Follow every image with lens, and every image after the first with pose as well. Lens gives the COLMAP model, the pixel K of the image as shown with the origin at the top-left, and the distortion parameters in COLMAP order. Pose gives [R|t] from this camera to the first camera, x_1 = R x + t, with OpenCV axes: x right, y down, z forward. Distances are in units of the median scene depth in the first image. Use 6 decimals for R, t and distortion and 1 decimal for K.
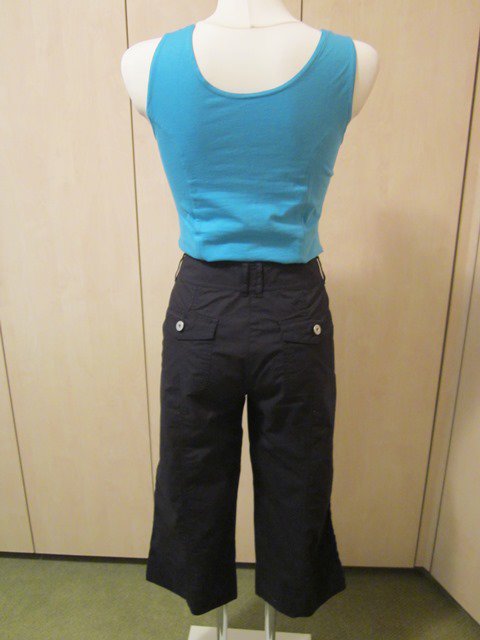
lens RADIAL K [[530.5, 0, 240.0], [0, 530.5, 320.0], [0, 0, 1]] dist [-0.004691, -0.002652]
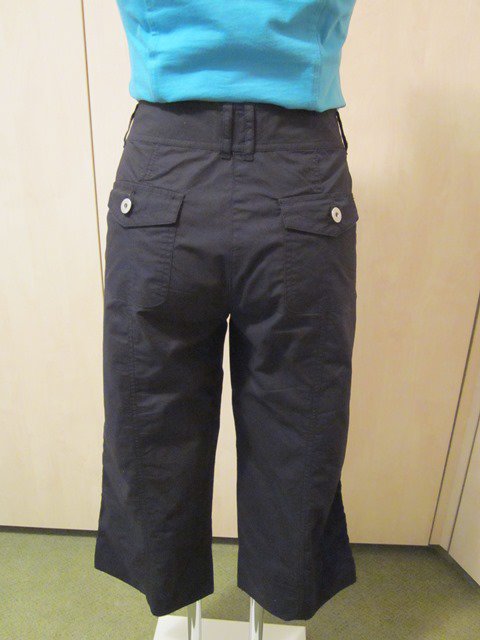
lens RADIAL K [[530.5, 0, 240.0], [0, 530.5, 320.0], [0, 0, 1]] dist [-0.004691, -0.002652]
pose [[0.999741, 0.015293, 0.016838, 0.017483], [-0.016397, 0.997583, 0.067530, 0.103826], [-0.015765, -0.067789, 0.997575, 0.335670]]
